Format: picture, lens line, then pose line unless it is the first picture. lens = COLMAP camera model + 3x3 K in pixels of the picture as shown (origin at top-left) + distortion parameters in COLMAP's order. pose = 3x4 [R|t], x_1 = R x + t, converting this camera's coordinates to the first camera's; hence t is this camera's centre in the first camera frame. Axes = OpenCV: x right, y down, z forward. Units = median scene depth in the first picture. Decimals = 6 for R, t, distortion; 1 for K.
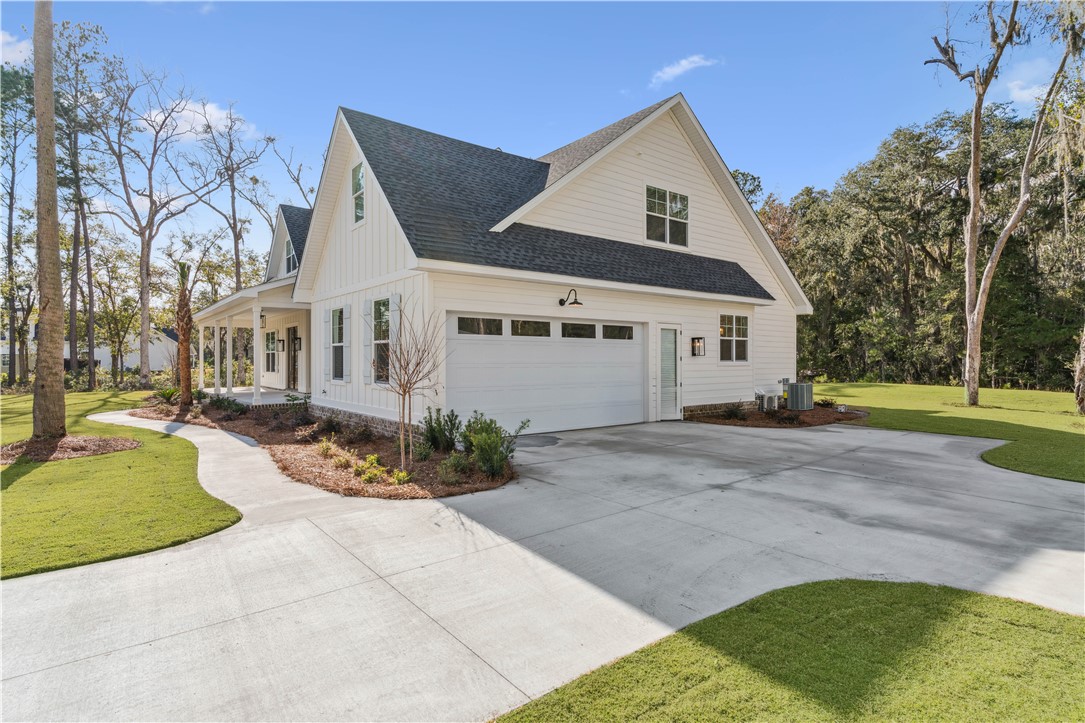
lens RADIAL K [[564.6, 0, 542.8], [0, 564.6, 363.9], [0, 0, 1]] dist [-0.003306, -0.000628]
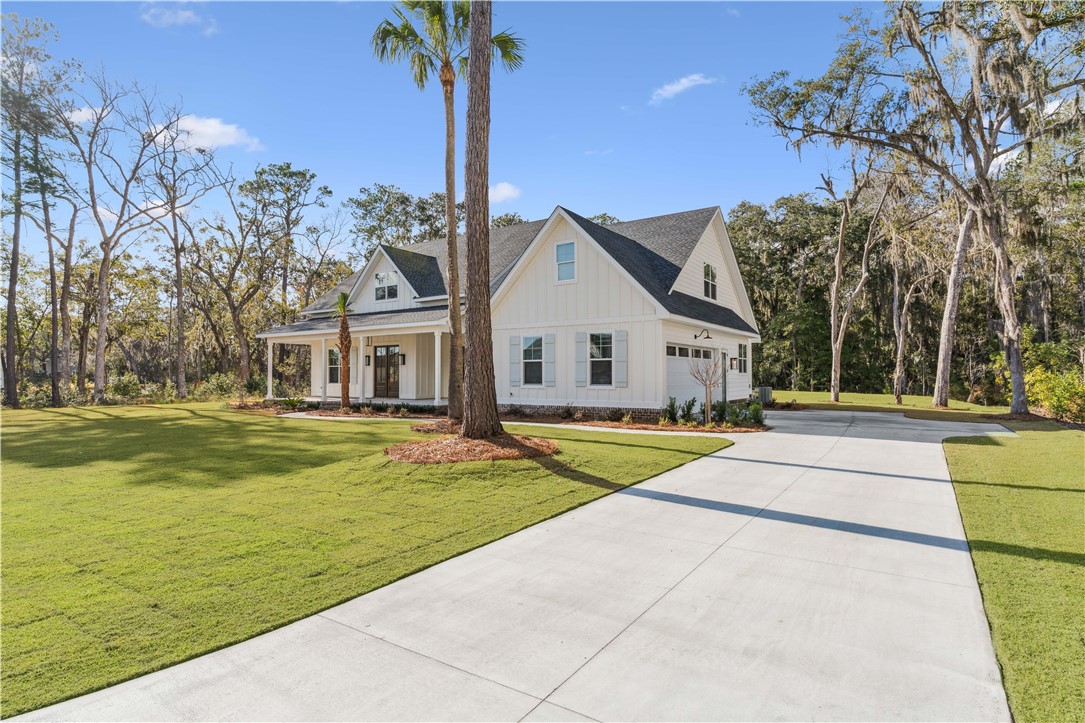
lens RADIAL K [[564.6, 0, 543.3], [0, 564.6, 363.6], [0, 0, 1]] dist [-0.003306, -0.000628]
pose [[0.951432, 0.005823, 0.307805, -0.680826], [0.003414, 0.999560, -0.029464, 0.013833], [-0.307841, 0.029084, 0.950993, -0.341805]]
